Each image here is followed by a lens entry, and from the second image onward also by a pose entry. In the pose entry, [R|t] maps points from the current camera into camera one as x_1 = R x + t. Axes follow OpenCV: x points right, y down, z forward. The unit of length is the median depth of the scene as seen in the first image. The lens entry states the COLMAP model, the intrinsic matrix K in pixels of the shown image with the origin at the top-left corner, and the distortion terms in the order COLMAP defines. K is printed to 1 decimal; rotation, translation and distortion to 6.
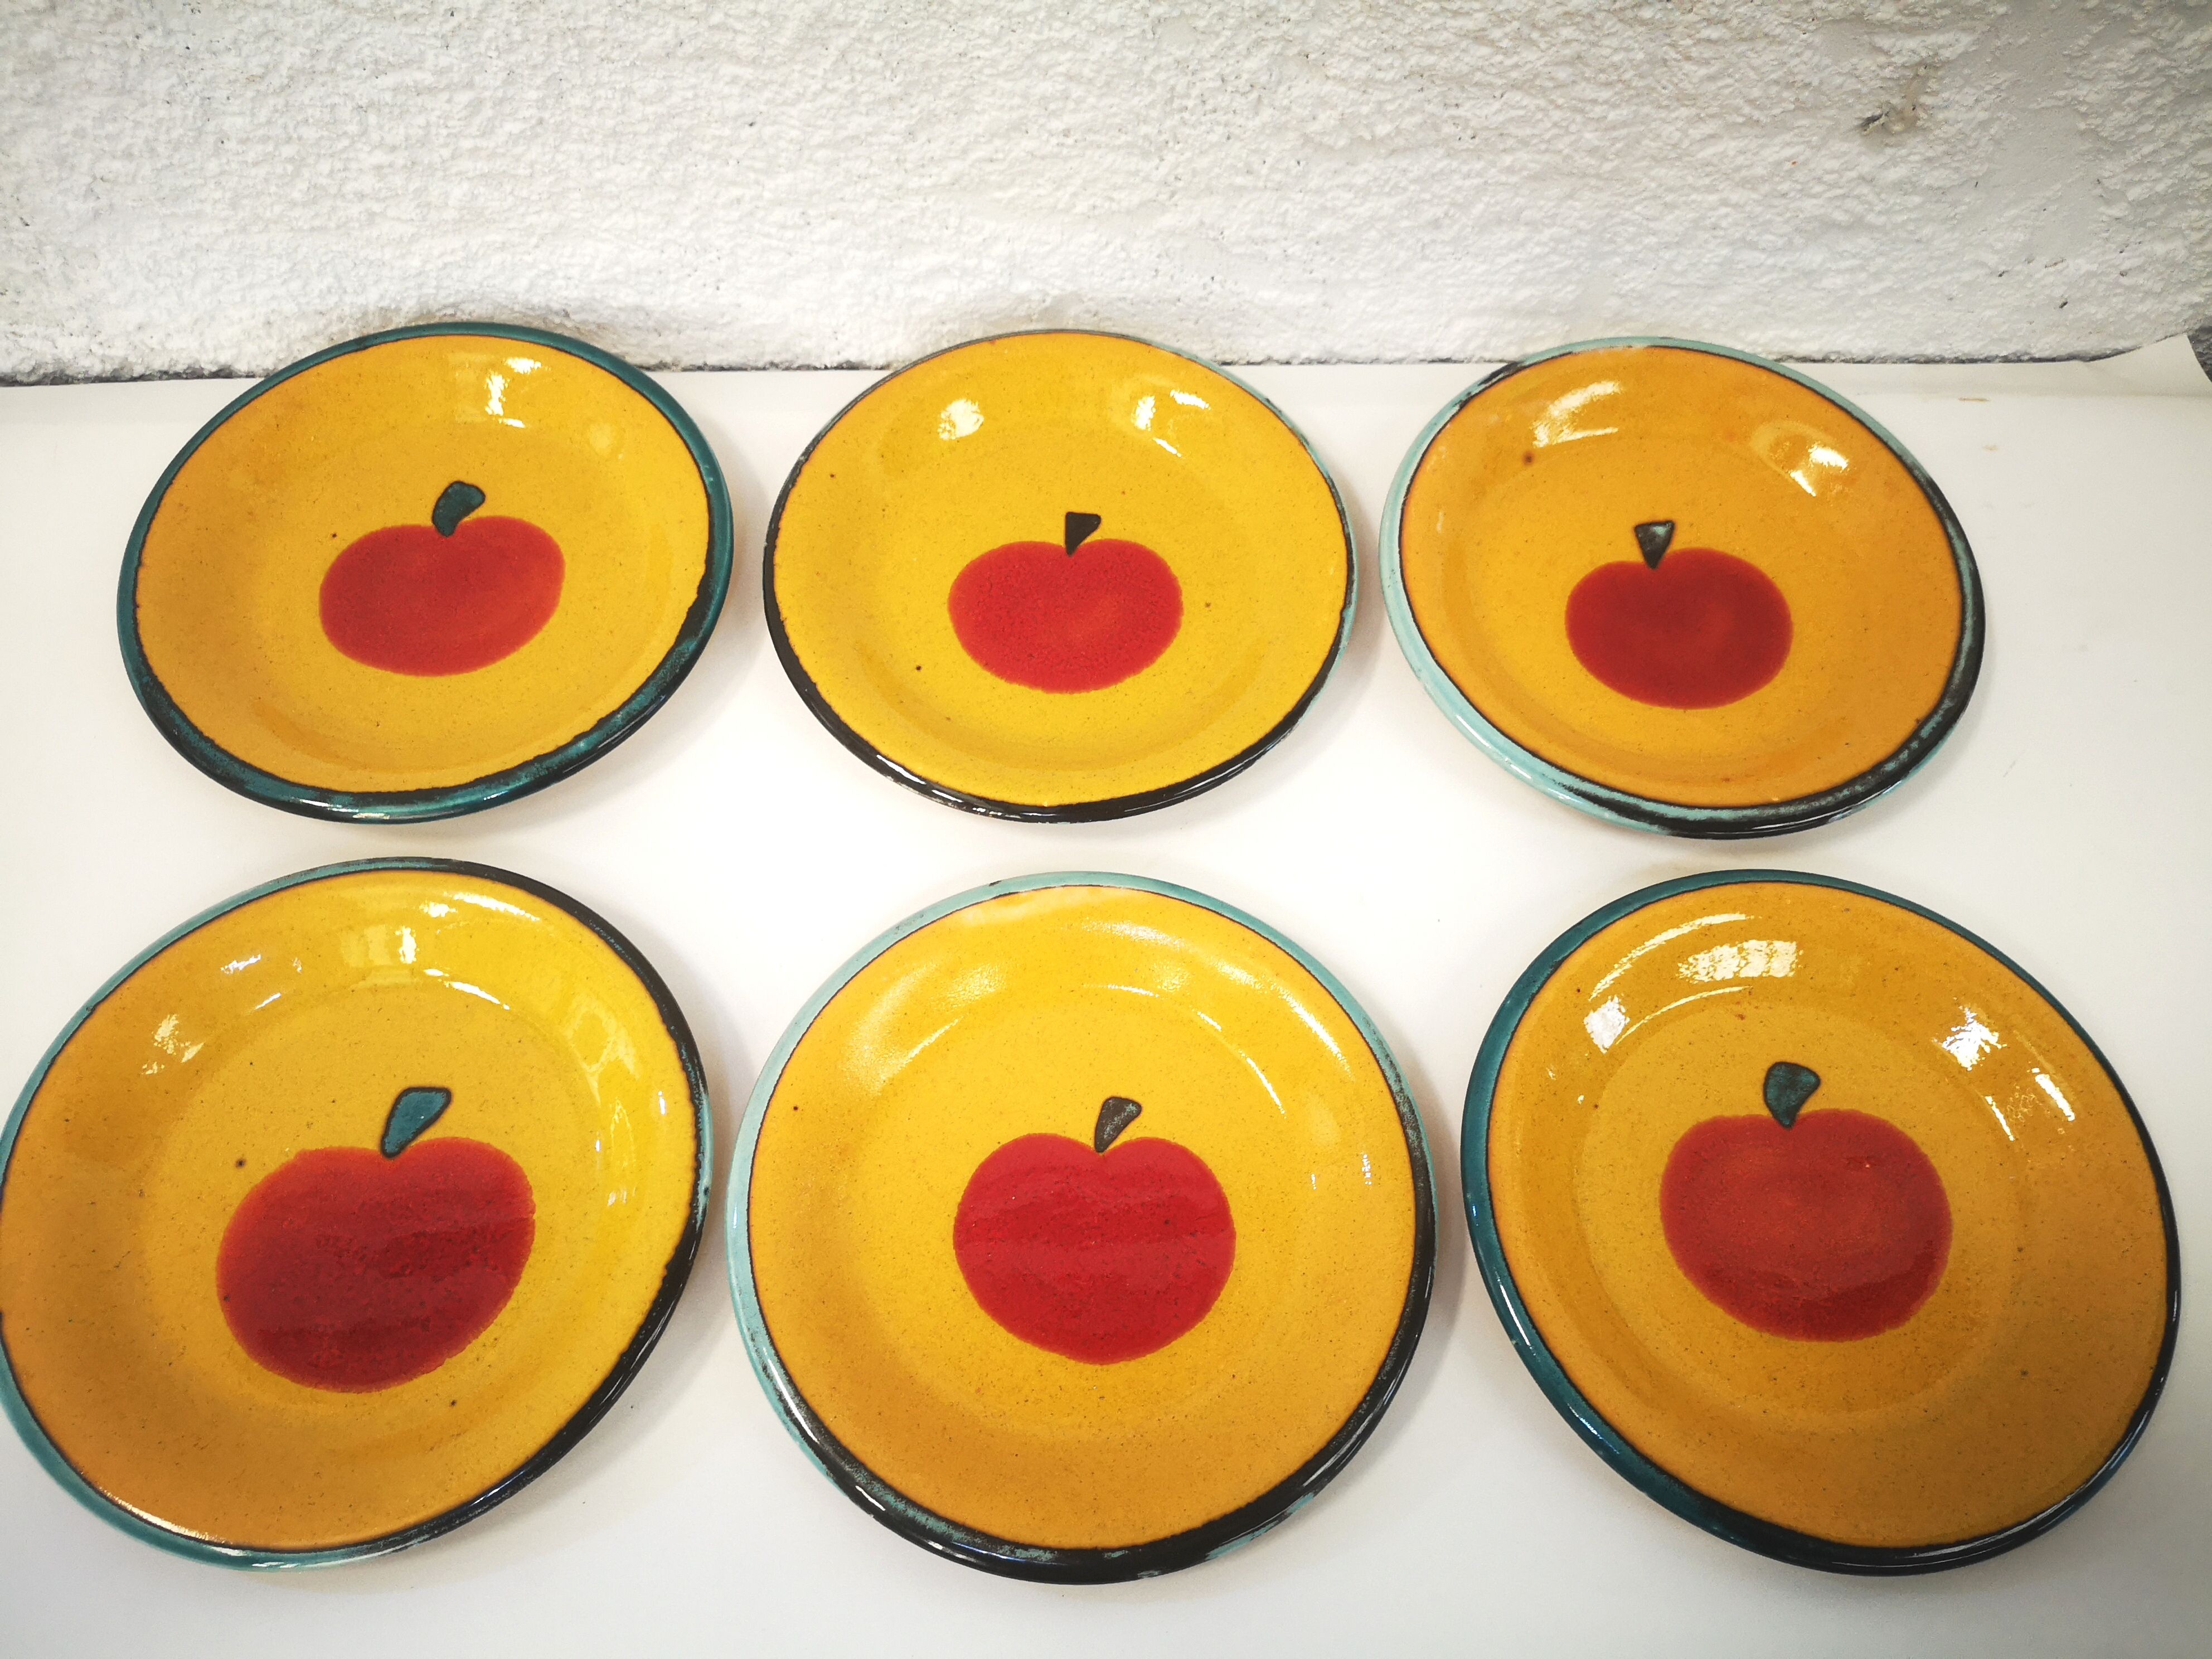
lens RADIAL K [[1850.7, 0, 1108.3], [0, 1850.7, 773.1], [0, 0, 1]] dist [0.057091, -0.128410]
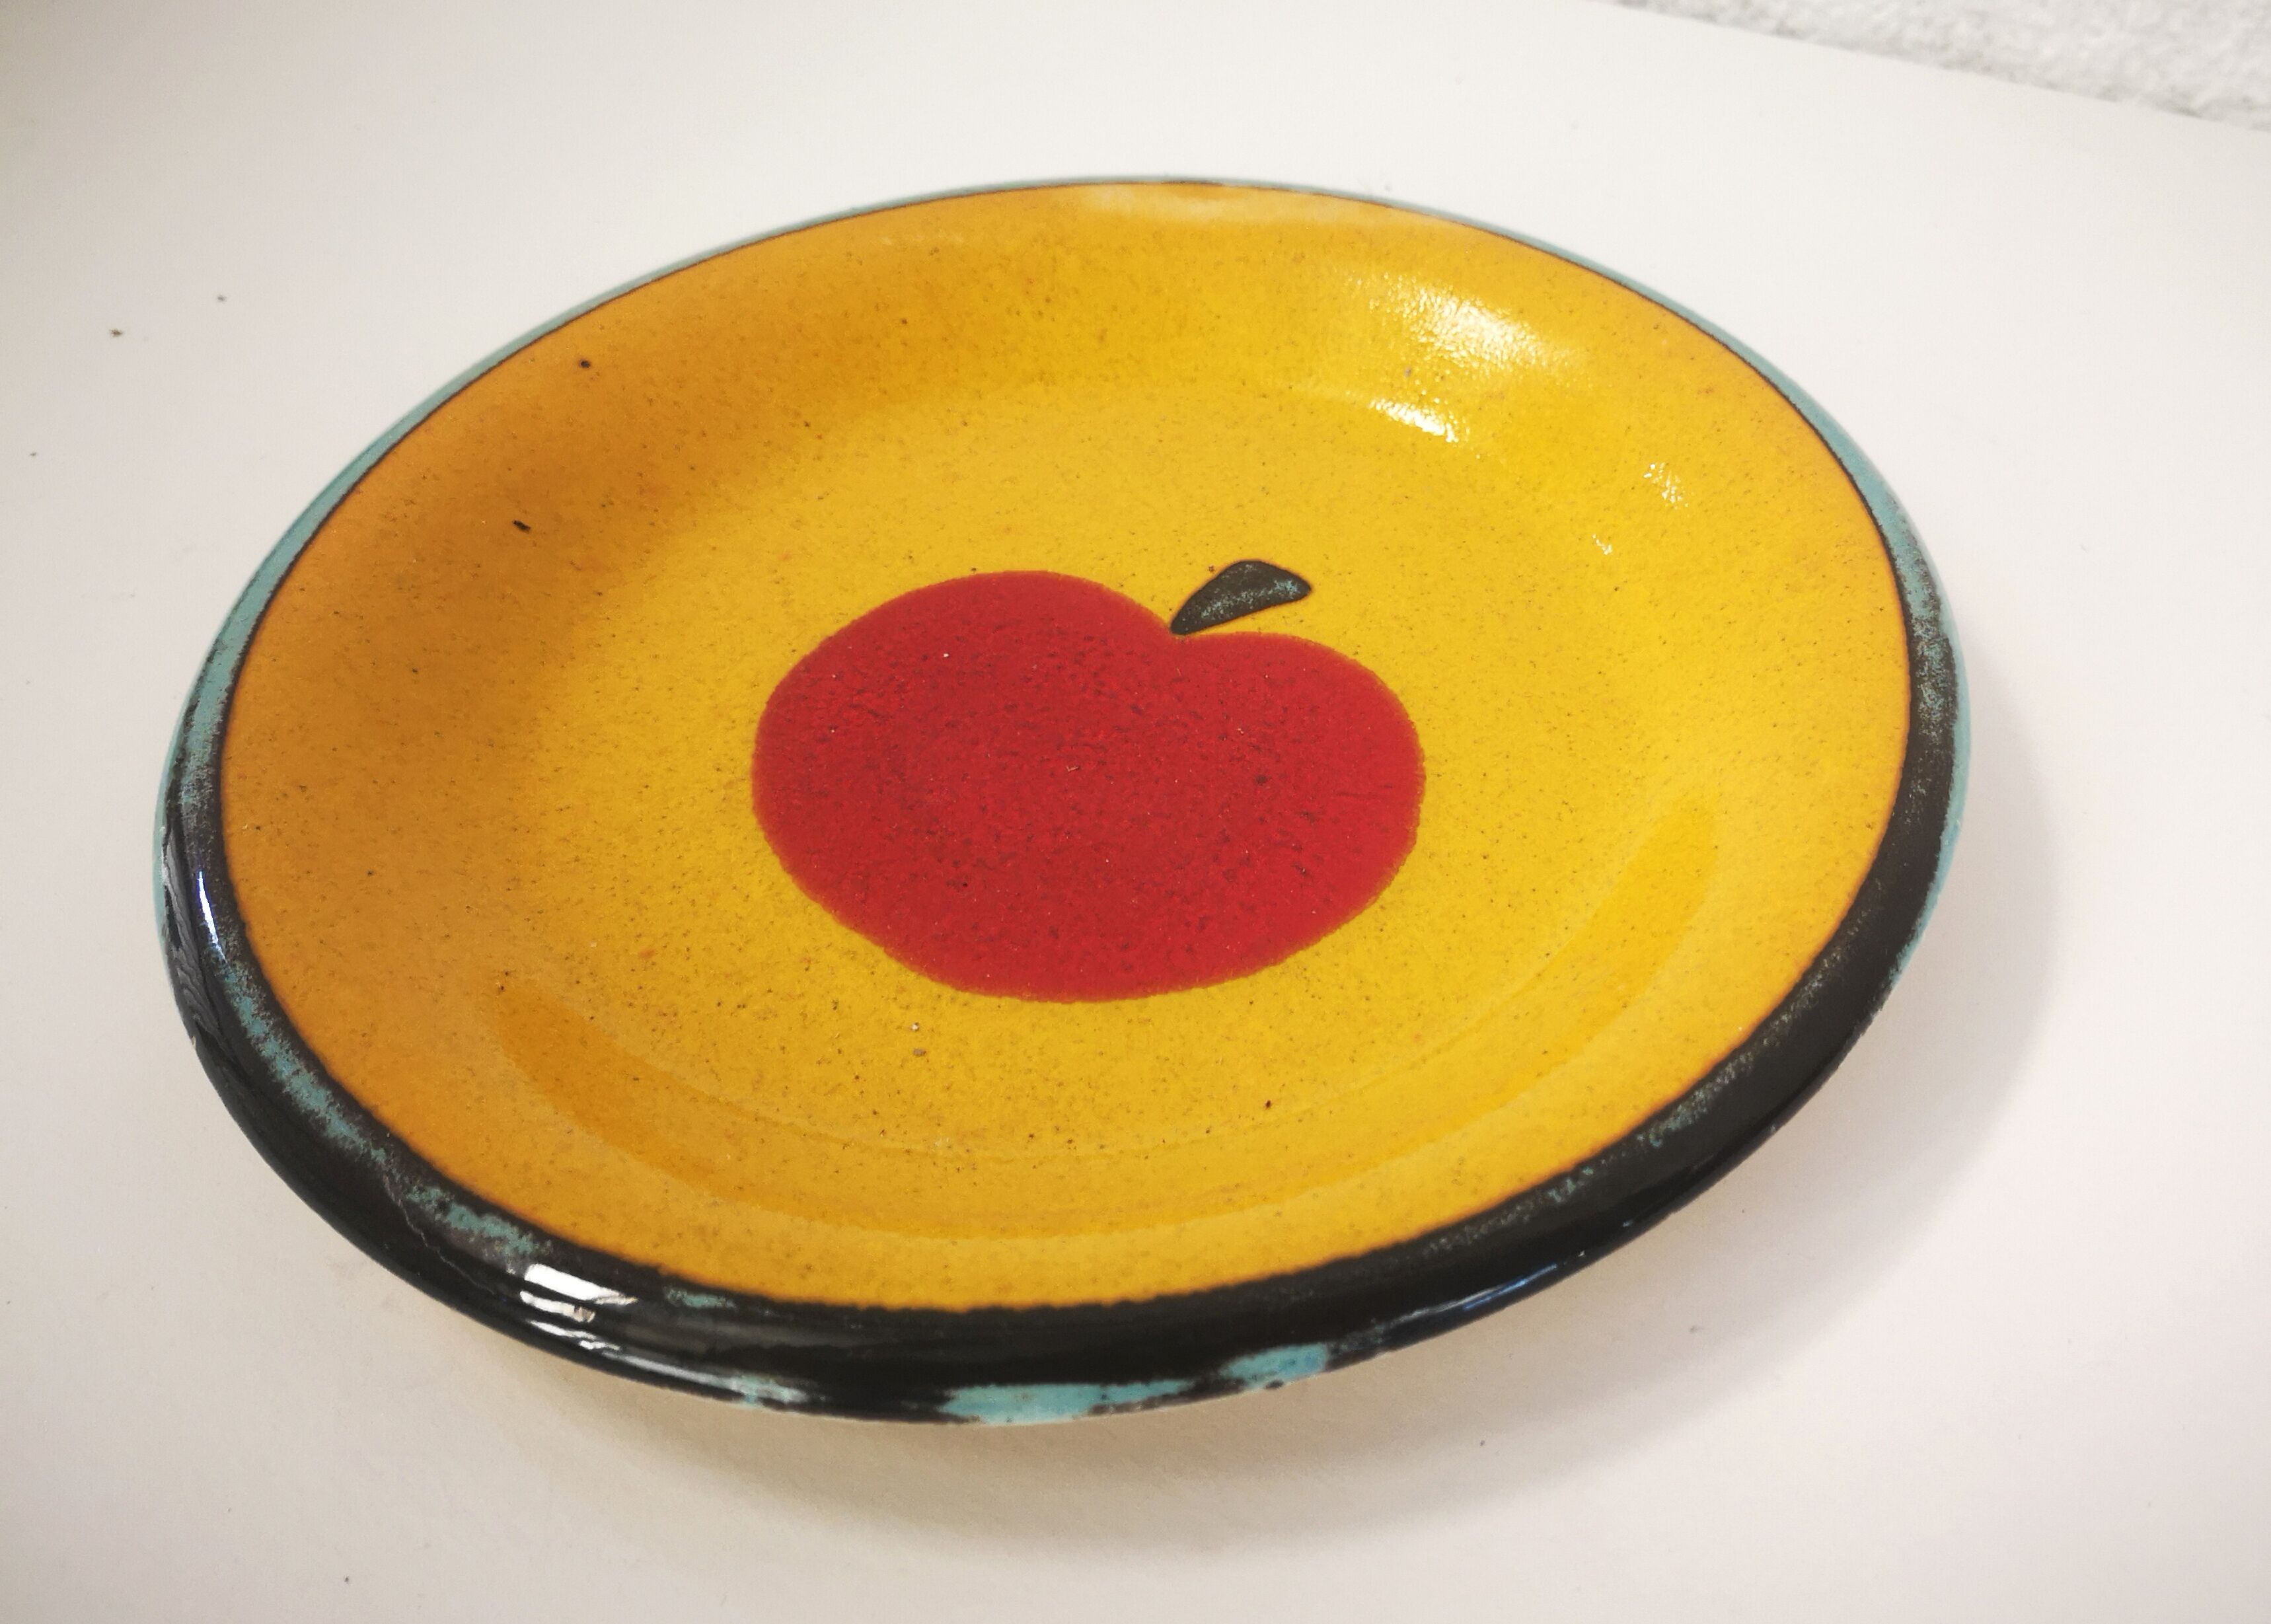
lens RADIAL K [[2187.1, 0, 1313.9], [0, 2187.1, 812.0], [0, 0, 1]] dist [0.063004, -0.130801]
pose [[0.931572, 0.225428, -0.285230, 0.180265], [-0.300632, 0.918827, -0.255690, 0.369628], [0.204437, 0.323943, 0.923724, 0.575150]]
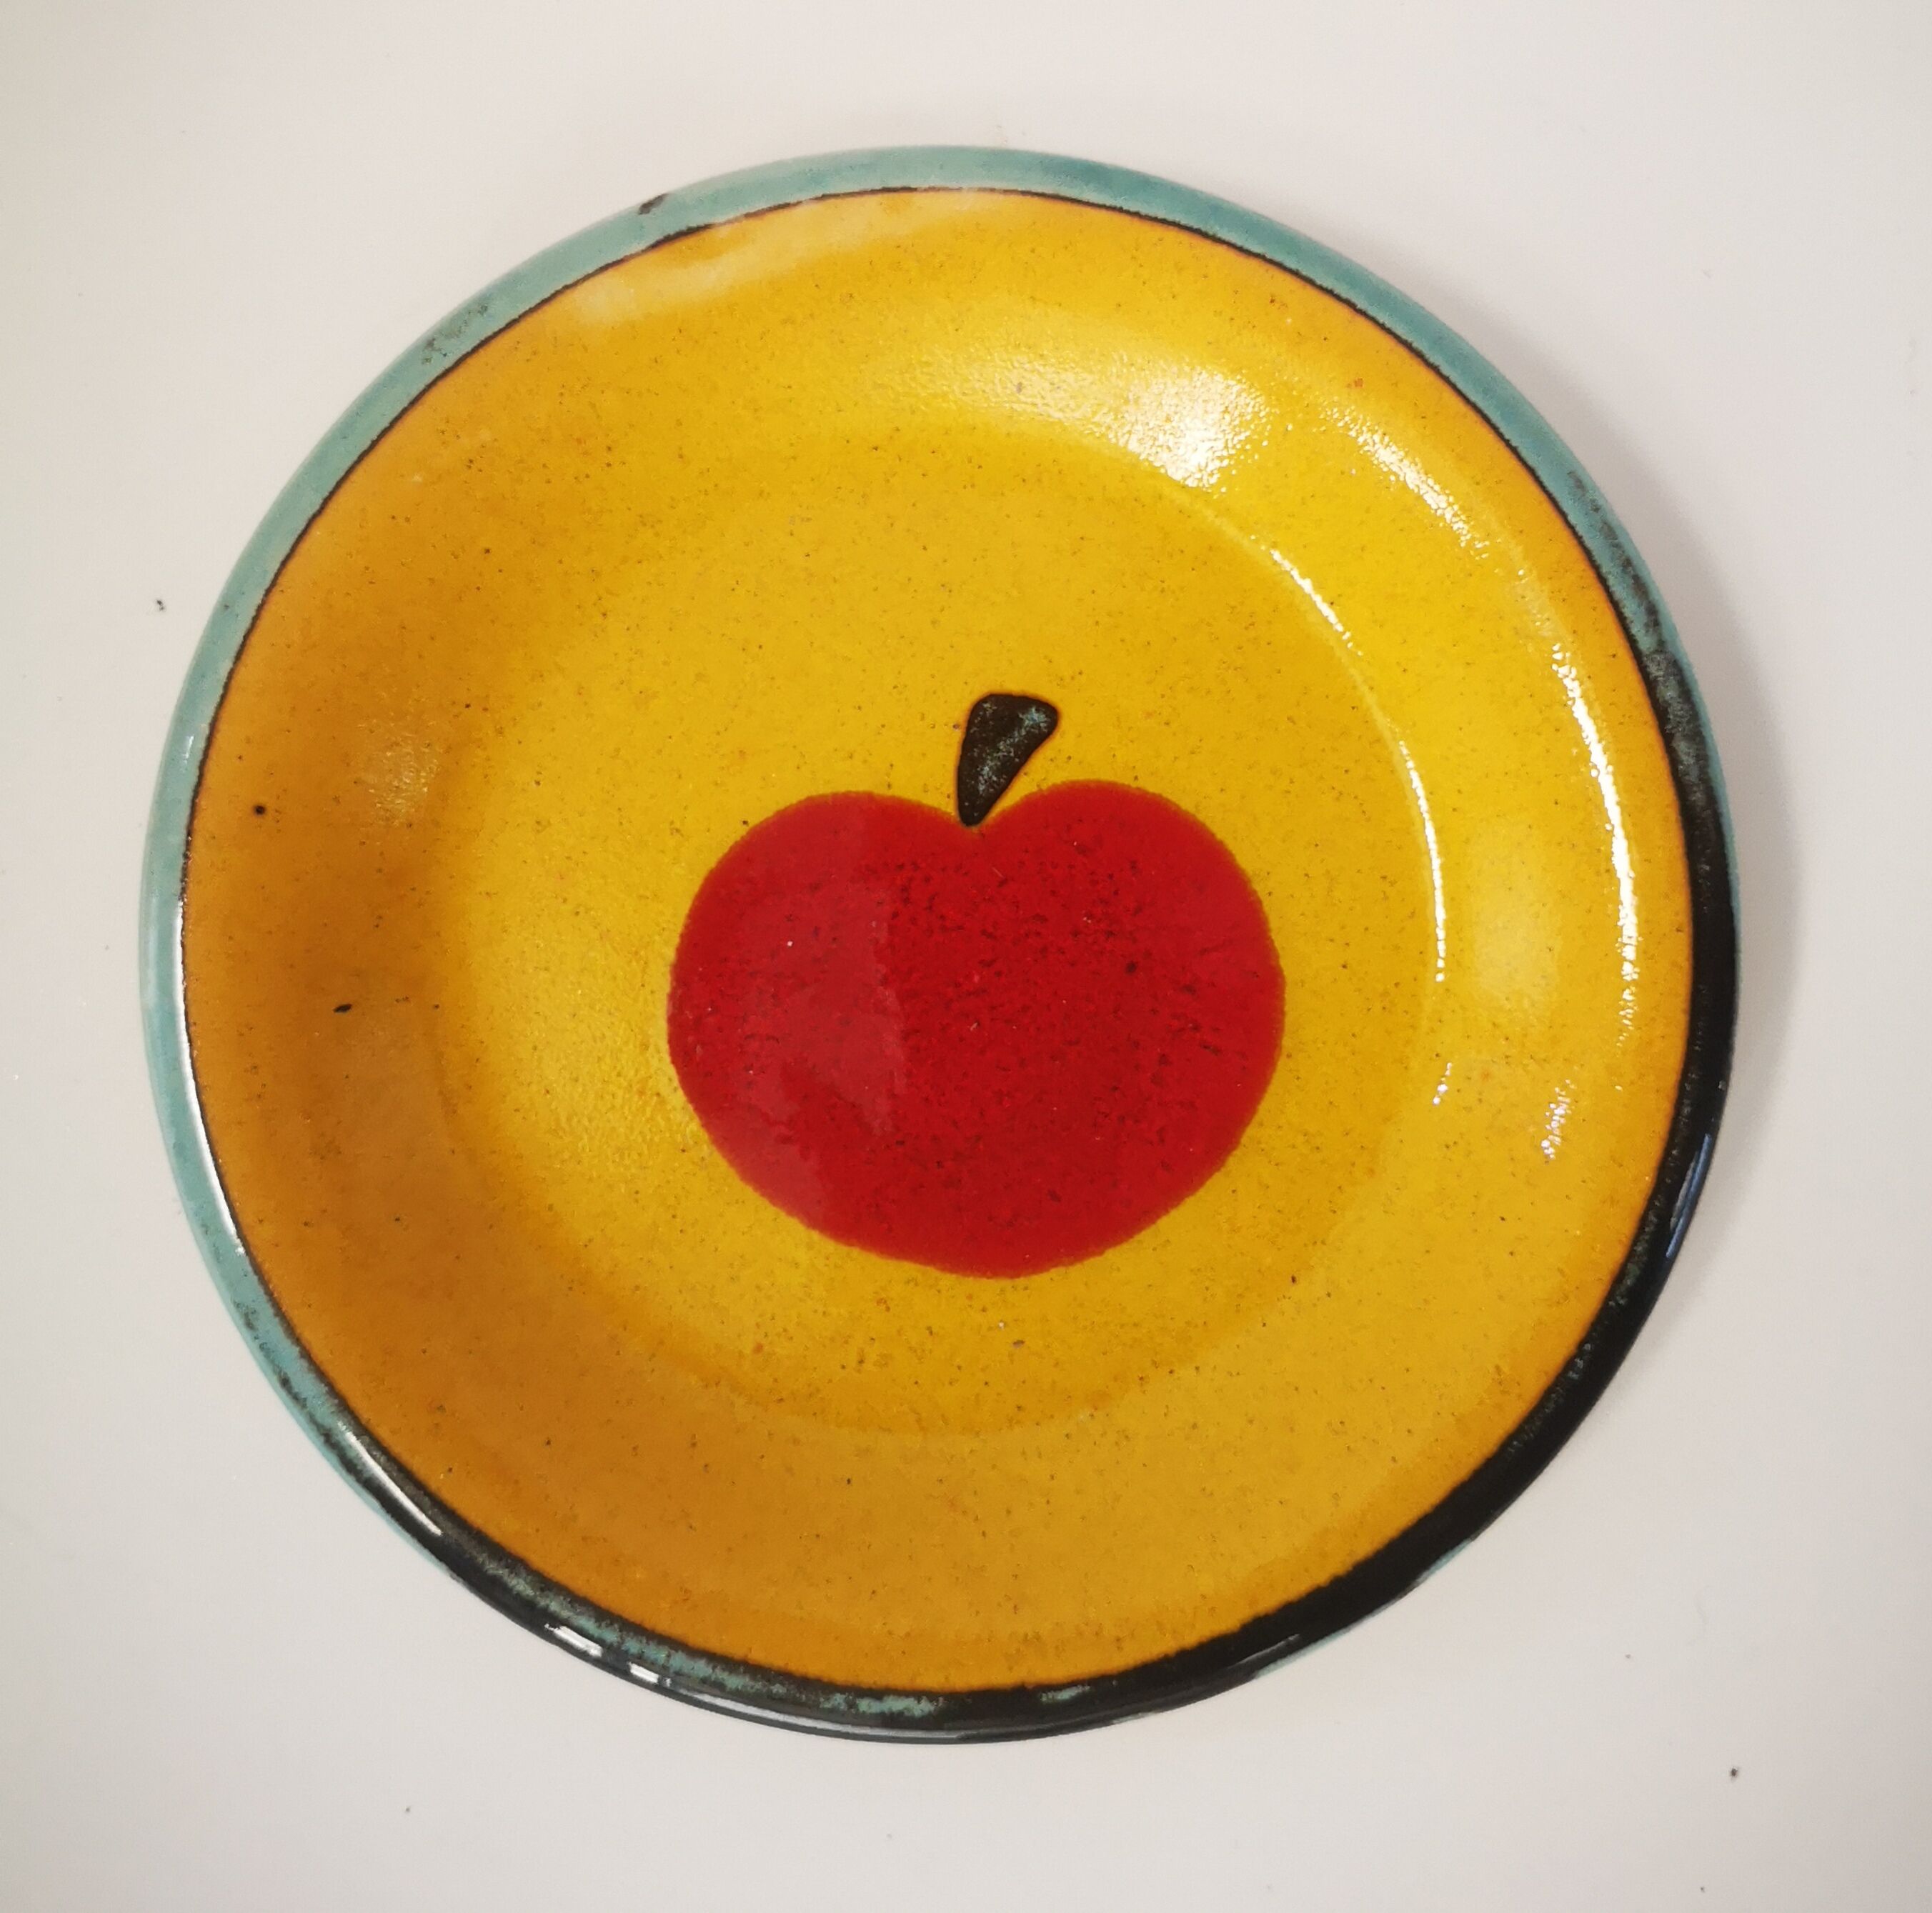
lens RADIAL K [[2375.6, 0, 1078.4], [0, 2375.6, 915.8], [0, 0, 1]] dist [0.034769, -0.013515]
pose [[0.995913, -0.077044, -0.047126, 0.047410], [0.090154, 0.879092, 0.468048, -0.042162], [0.005368, -0.470384, 0.882445, 0.500214]]
